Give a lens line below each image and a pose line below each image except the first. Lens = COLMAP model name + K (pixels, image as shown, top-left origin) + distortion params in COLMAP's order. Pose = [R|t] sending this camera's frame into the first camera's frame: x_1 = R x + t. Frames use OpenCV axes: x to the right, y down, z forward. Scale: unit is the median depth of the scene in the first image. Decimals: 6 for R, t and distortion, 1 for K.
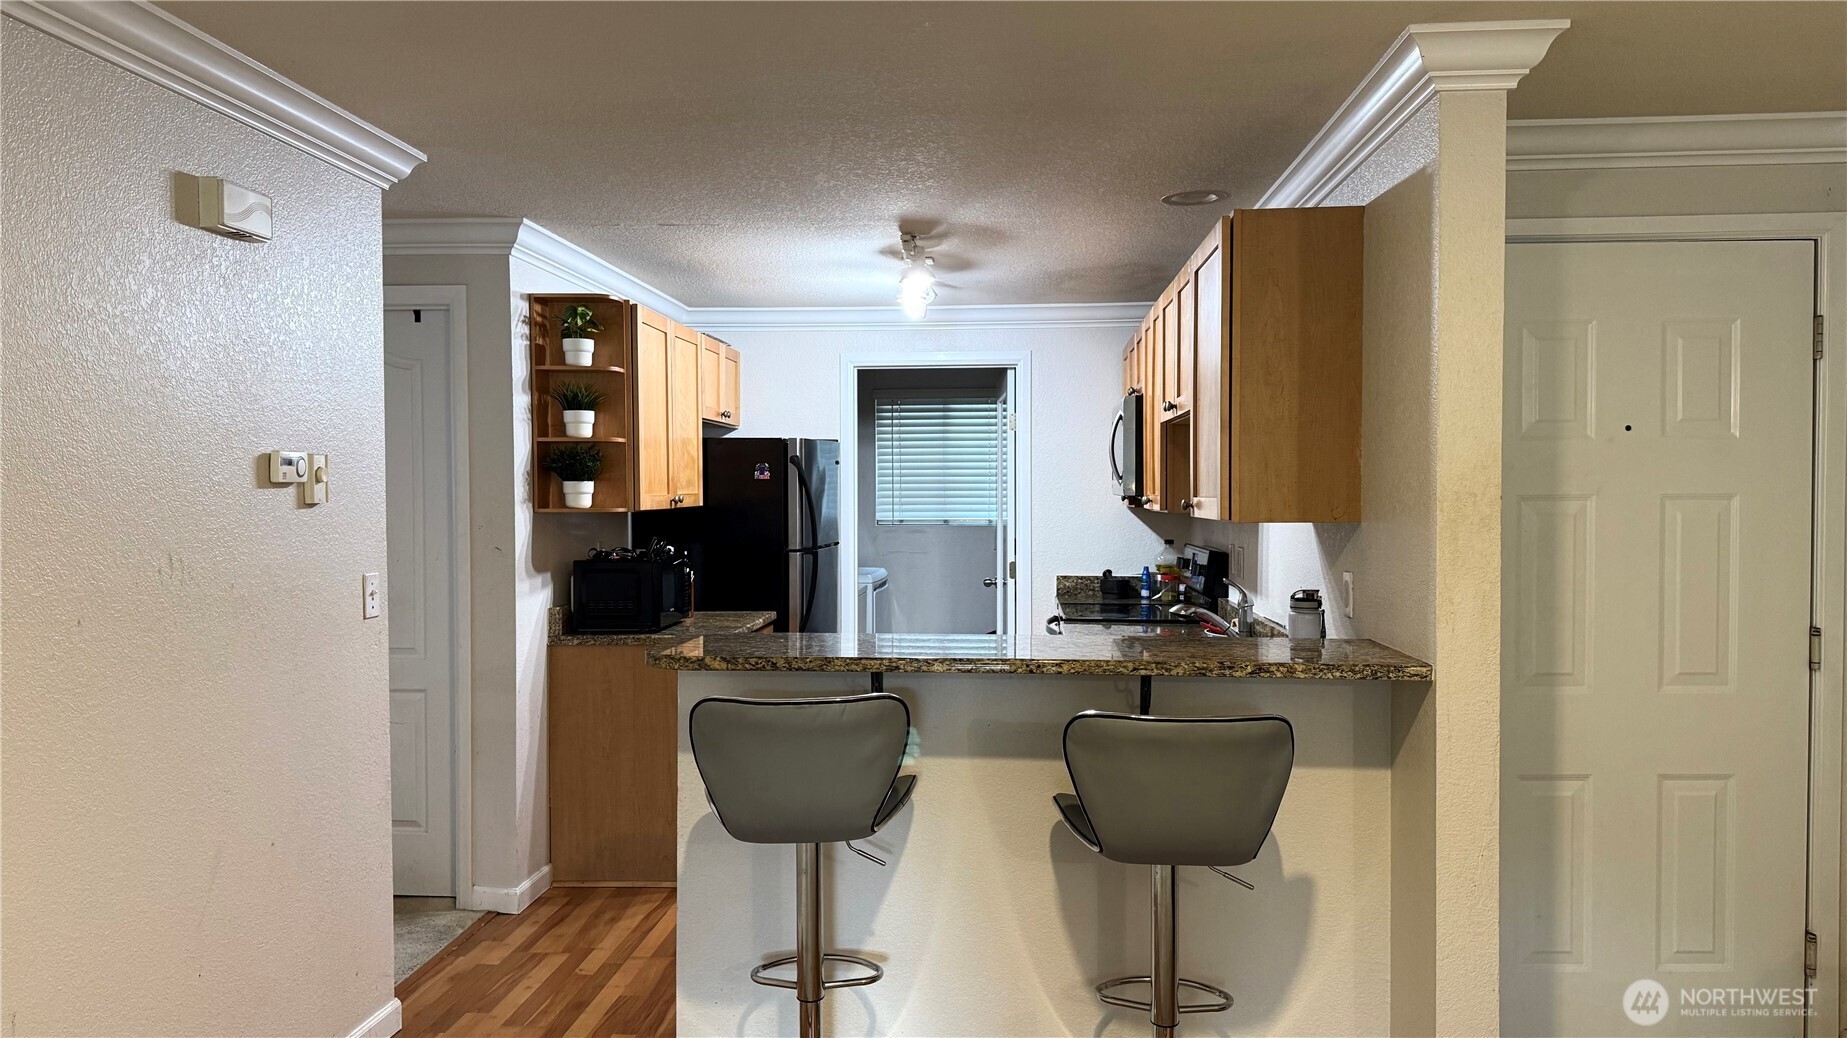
lens RADIAL K [[1280.7, 0, 923.5], [0, 1280.7, 519.0], [0, 0, 1]] dist [0.097848, -0.115724]
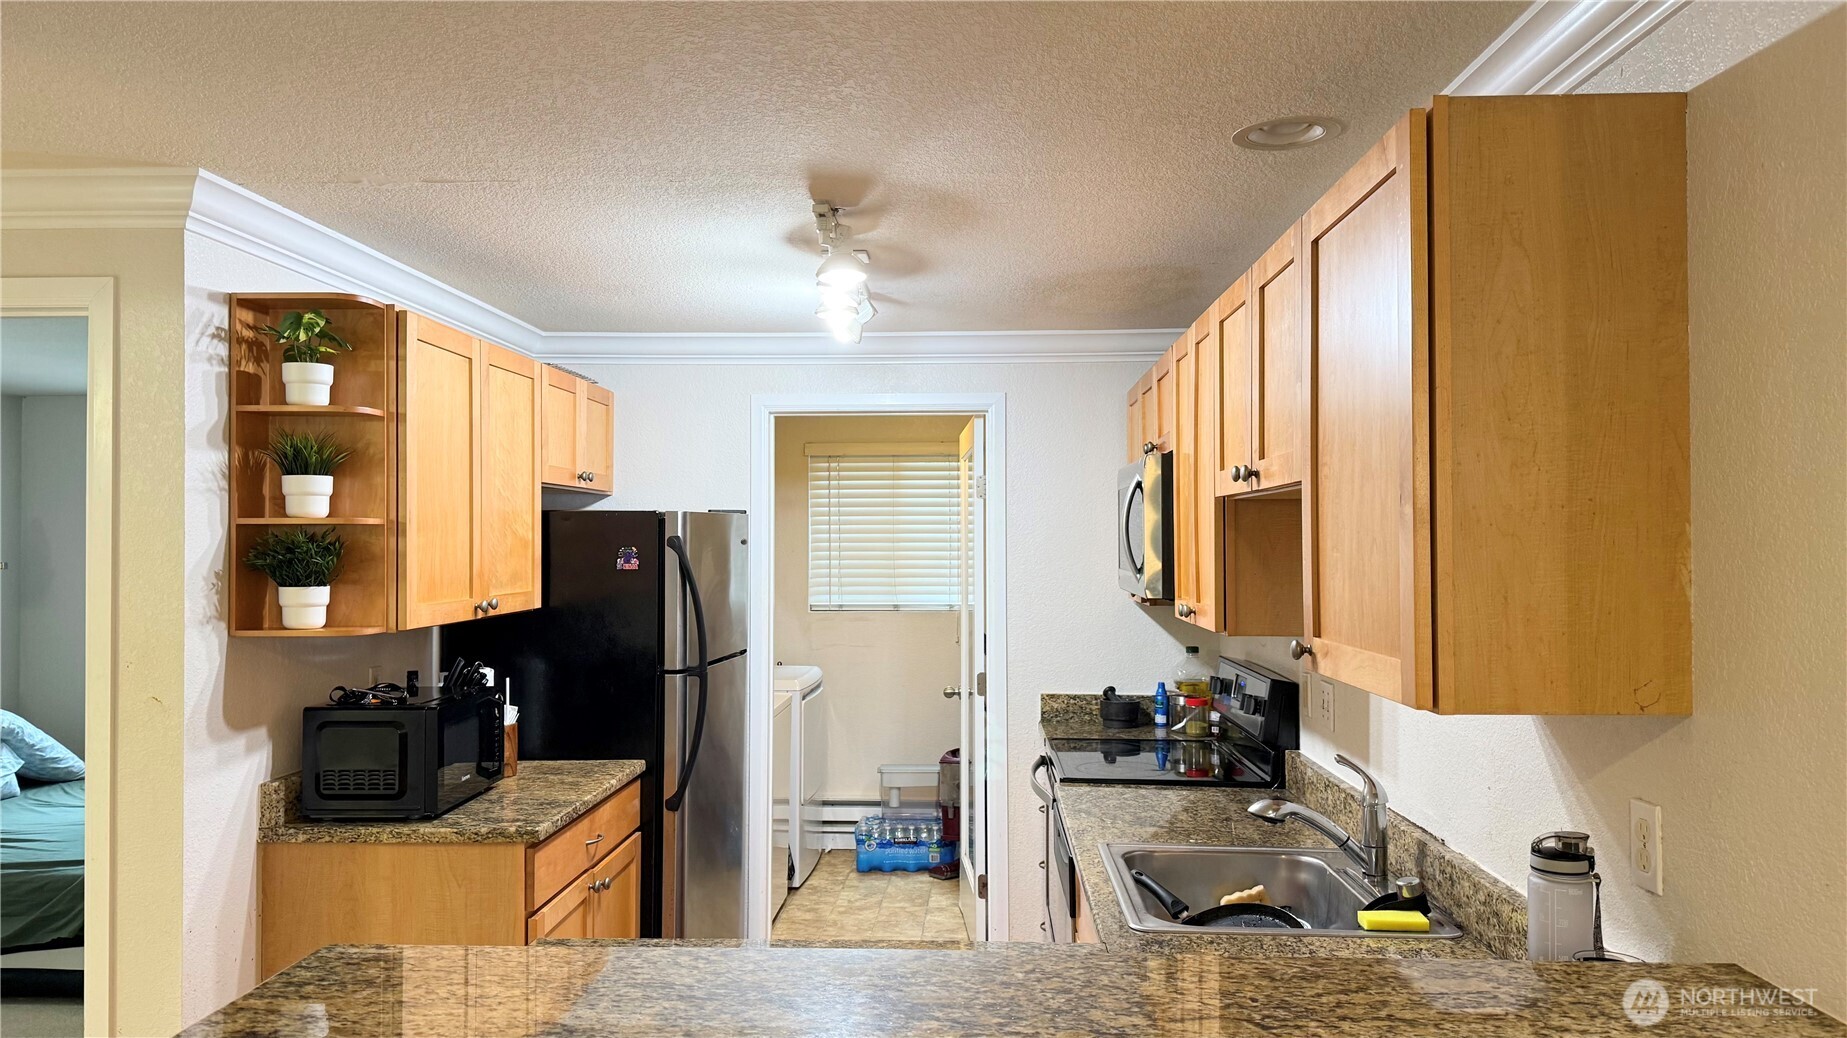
lens RADIAL K [[1314.2, 0, 903.9], [0, 1314.2, 523.1], [0, 0, 1]] dist [0.180611, -0.321873]
pose [[0.999861, 0.002010, 0.016528, 0.016600], [-0.001367, 0.999243, -0.038871, -0.034937], [-0.016594, 0.038843, 0.999108, 0.330351]]
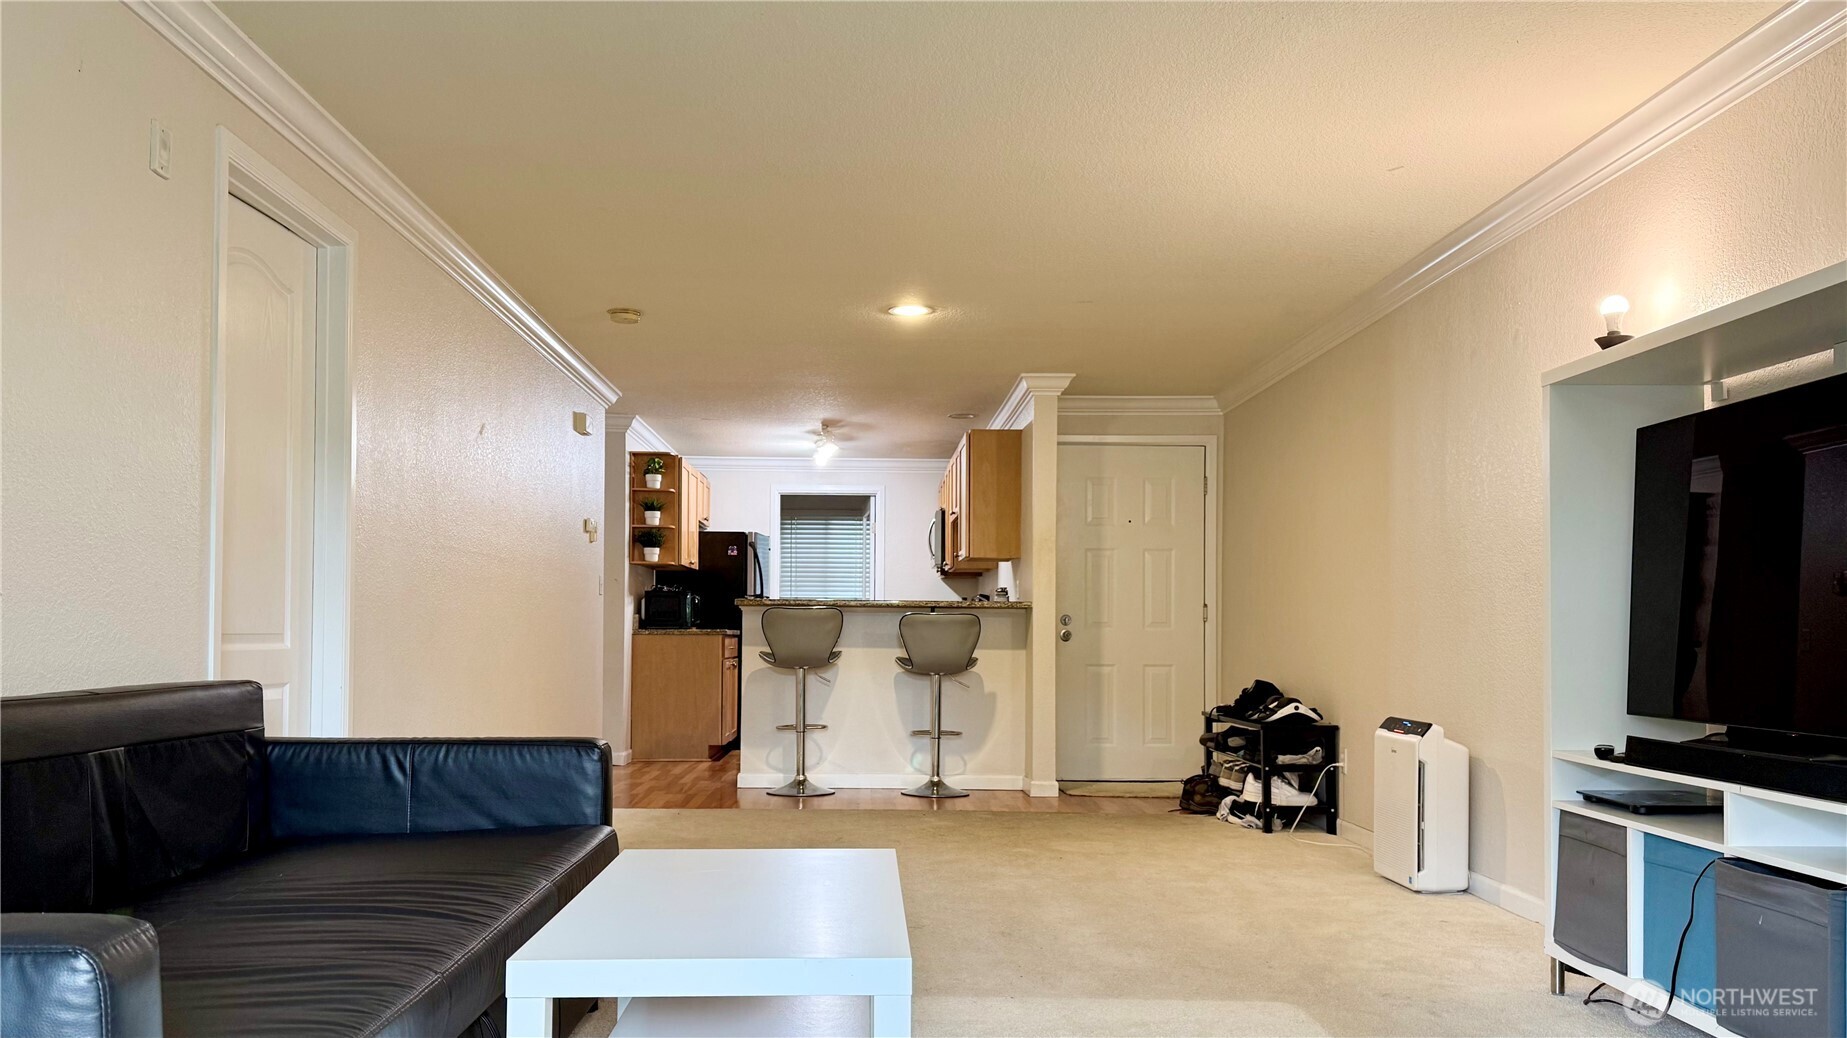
lens RADIAL K [[1314.2, 0, 903.9], [0, 1314.2, 523.1], [0, 0, 1]] dist [0.180611, -0.321873]
pose [[0.994464, 0.017490, 0.103612, -0.097636], [-0.006594, 0.994494, -0.104582, 0.137602], [-0.104871, 0.103320, 0.989104, -0.991206]]
